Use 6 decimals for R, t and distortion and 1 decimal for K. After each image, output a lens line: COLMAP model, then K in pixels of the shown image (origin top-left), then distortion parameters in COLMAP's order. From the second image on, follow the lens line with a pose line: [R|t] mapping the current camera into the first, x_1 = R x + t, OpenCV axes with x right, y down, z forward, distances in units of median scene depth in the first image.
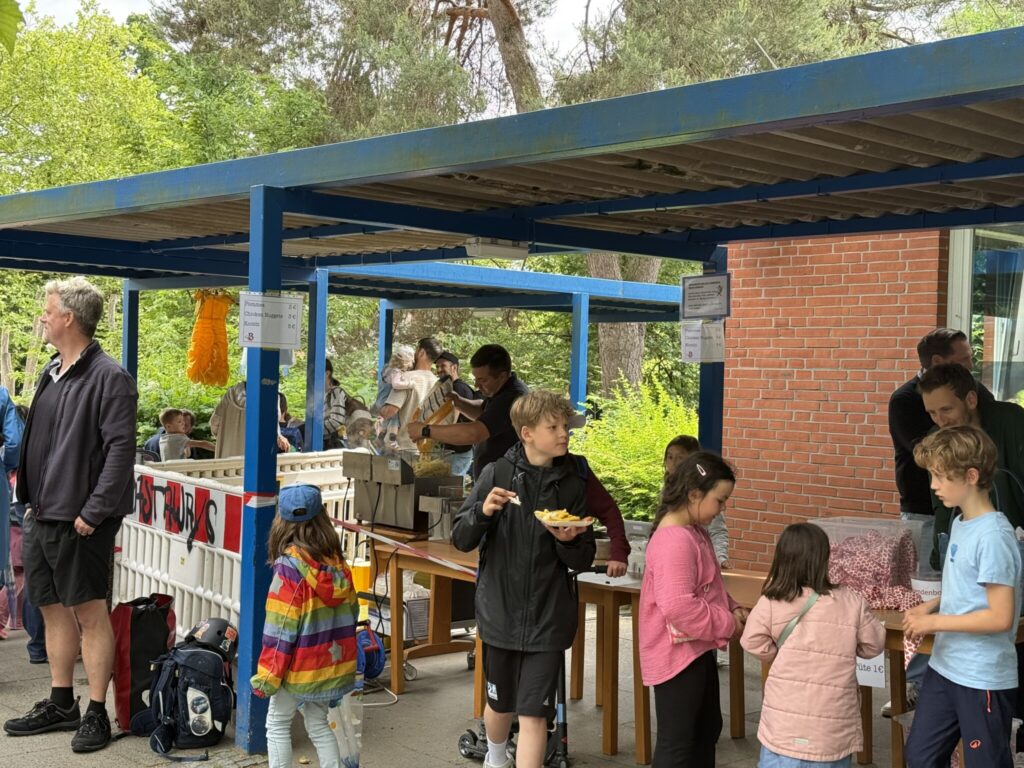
lens RADIAL K [[1459.9, 0, 511.8], [0, 1459.9, 382.7], [0, 0, 1]] dist [0.032276, 0.000000]
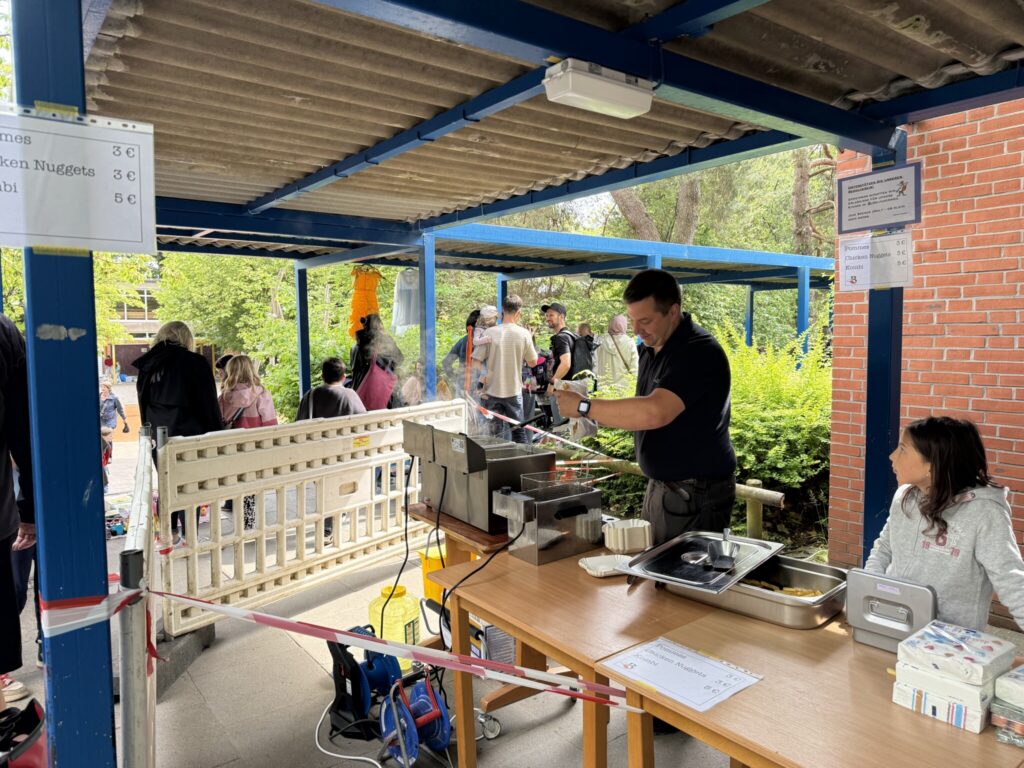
lens RADIAL K [[723.4, 0, 509.6], [0, 723.4, 379.1], [0, 0, 1]] dist [0.012687, 0.000915]
pose [[0.993505, -0.028325, -0.110203, -0.014648], [0.034962, 0.997659, 0.058769, 0.003573], [0.108281, -0.062241, 0.992170, 0.605776]]
